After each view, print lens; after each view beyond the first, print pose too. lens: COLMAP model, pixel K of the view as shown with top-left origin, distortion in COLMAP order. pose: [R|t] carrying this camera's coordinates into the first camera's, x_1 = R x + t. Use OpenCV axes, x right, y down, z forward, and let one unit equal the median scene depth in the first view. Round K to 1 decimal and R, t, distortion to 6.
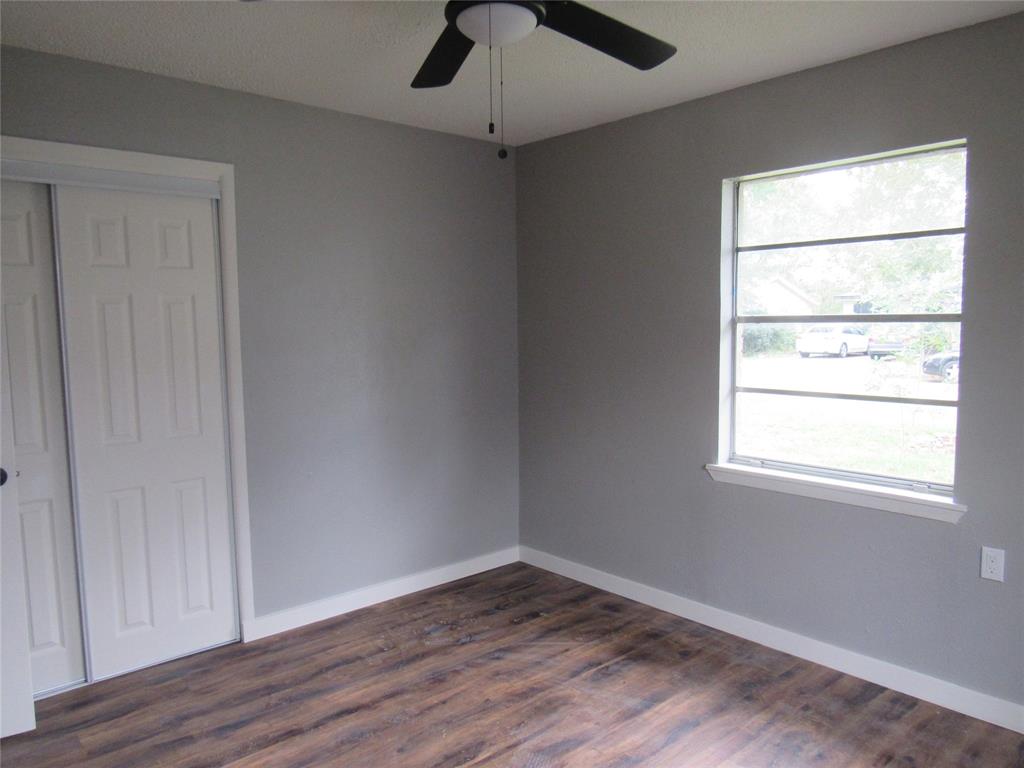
lens RADIAL K [[734.7, 0, 512.0], [0, 734.7, 384.0], [0, 0, 1]] dist [-0.019069, 0.001090]
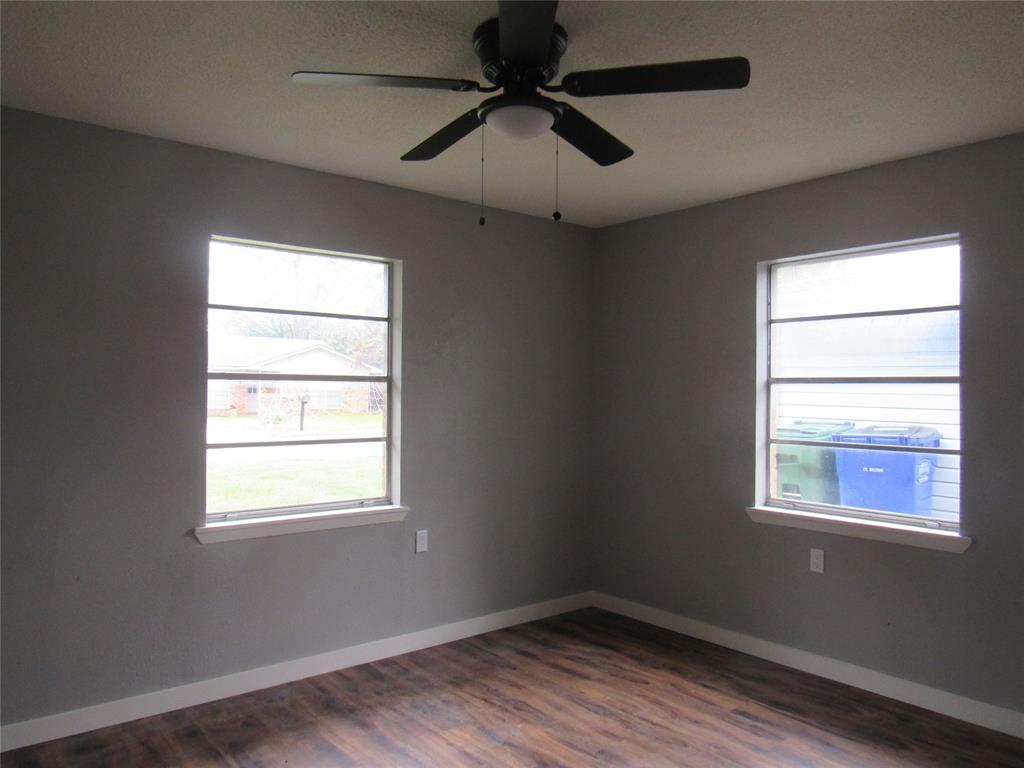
lens RADIAL K [[734.7, 0, 512.0], [0, 734.7, 384.0], [0, 0, 1]] dist [-0.019069, 0.001090]
pose [[0.050777, 0.017140, 0.998563, -0.772921], [0.076160, 0.996875, -0.020984, -0.029547], [-0.995802, 0.077116, 0.049313, 0.636217]]
